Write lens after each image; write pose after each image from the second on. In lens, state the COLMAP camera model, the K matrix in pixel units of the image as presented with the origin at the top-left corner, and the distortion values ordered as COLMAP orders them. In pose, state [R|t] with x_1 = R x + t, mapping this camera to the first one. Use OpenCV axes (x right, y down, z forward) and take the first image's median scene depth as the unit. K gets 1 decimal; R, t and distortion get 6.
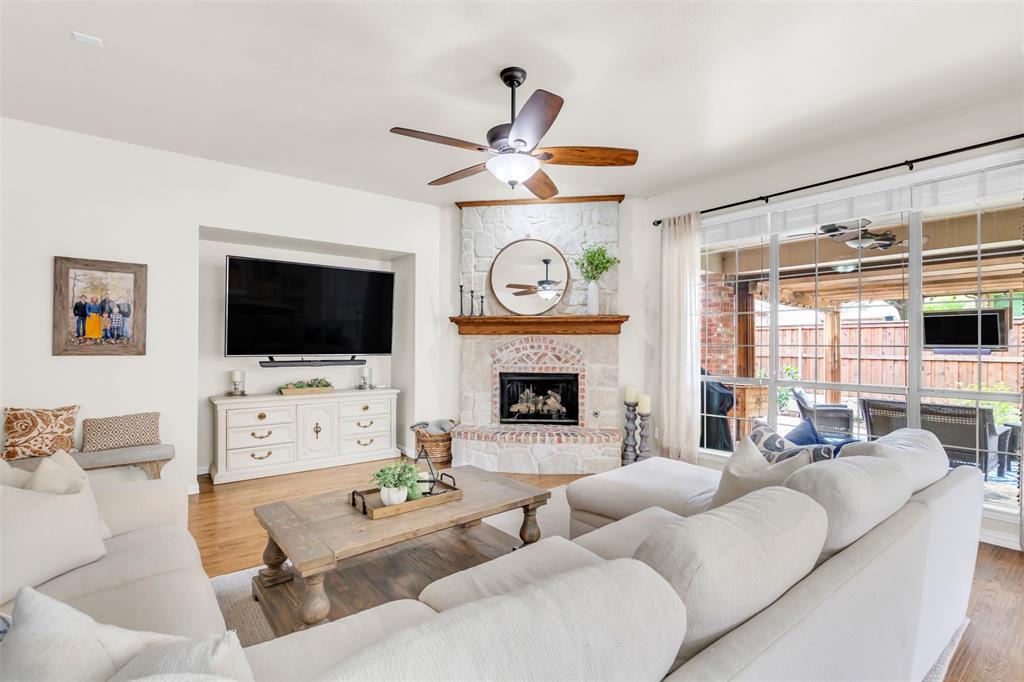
lens RADIAL K [[472.1, 0, 510.6], [0, 472.1, 348.0], [0, 0, 1]] dist [0.001510, 0.000389]
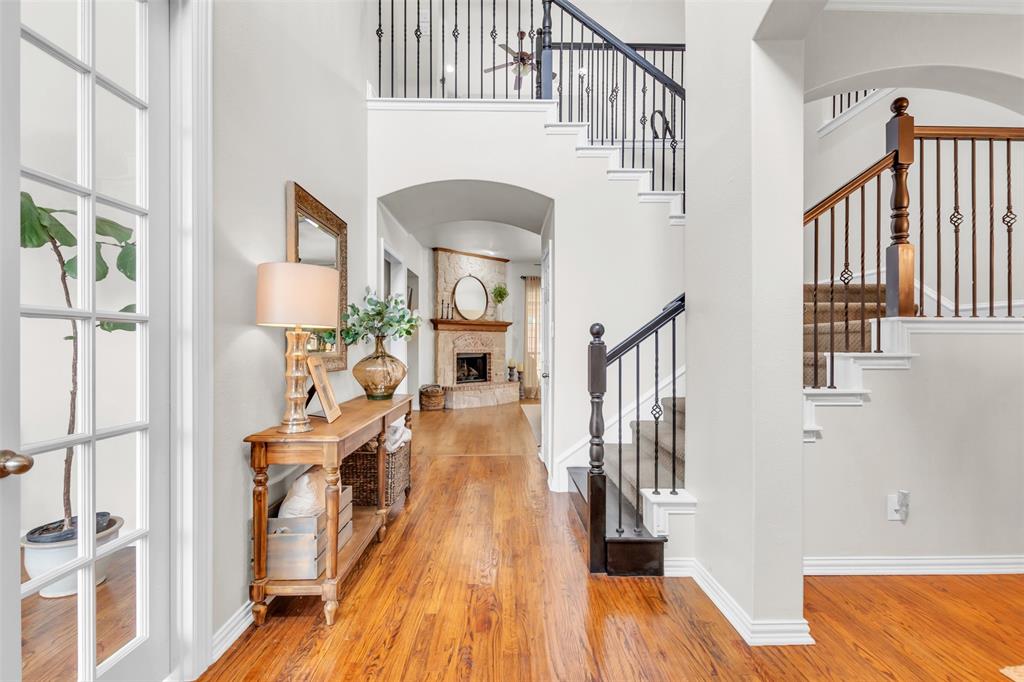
lens RADIAL K [[472.1, 0, 510.6], [0, 472.1, 348.0], [0, 0, 1]] dist [0.001510, 0.000389]
pose [[0.588041, -0.007727, 0.808794, -1.301267], [0.007535, 0.999963, 0.004075, 0.028741], [-0.808796, 0.003698, 0.588077, -0.147767]]
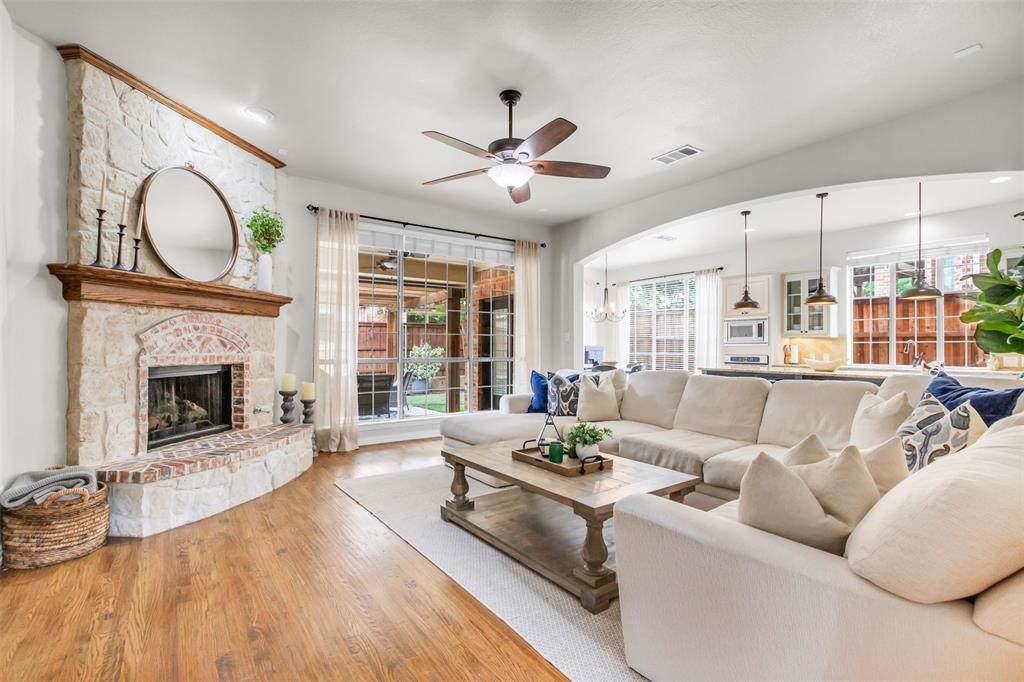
lens RADIAL K [[472.1, 0, 510.6], [0, 472.1, 348.0], [0, 0, 1]] dist [0.001510, 0.000389]
pose [[0.037979, -0.007253, 0.999252, -0.637866], [-0.000408, 0.999973, 0.007274, 0.022041], [-0.999278, -0.000683, 0.037975, 0.516039]]
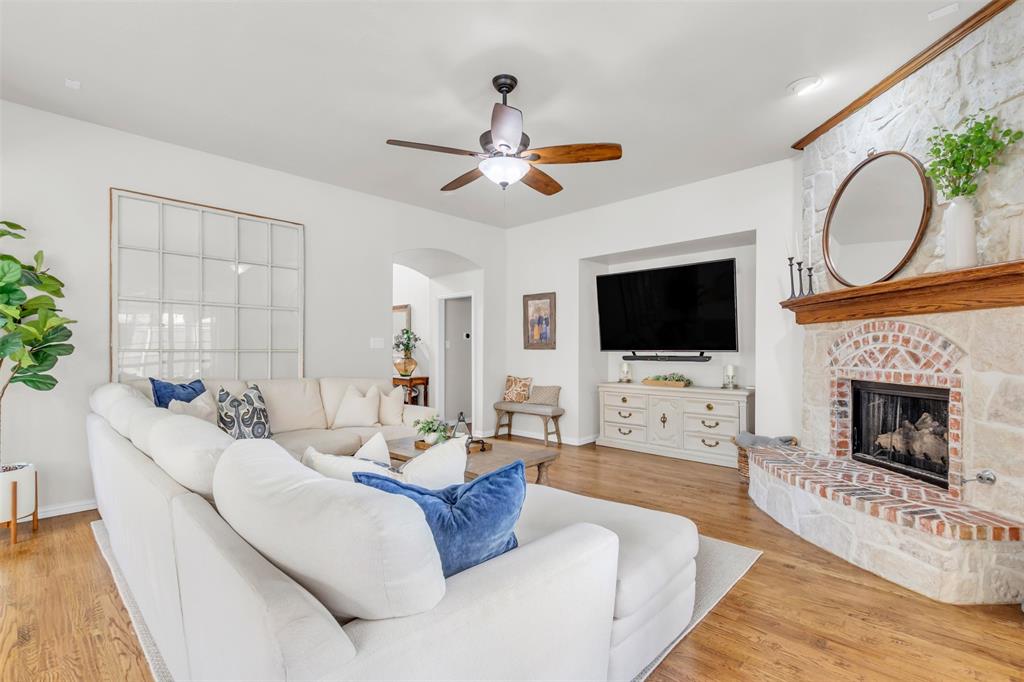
lens RADIAL K [[472.1, 0, 510.6], [0, 472.1, 348.0], [0, 0, 1]] dist [0.001510, 0.000389]
pose [[0.147496, -0.004429, -0.989053, 0.571461], [-0.003096, 0.999983, -0.004939, 0.013984], [0.989058, 0.003791, 0.147480, 0.463683]]
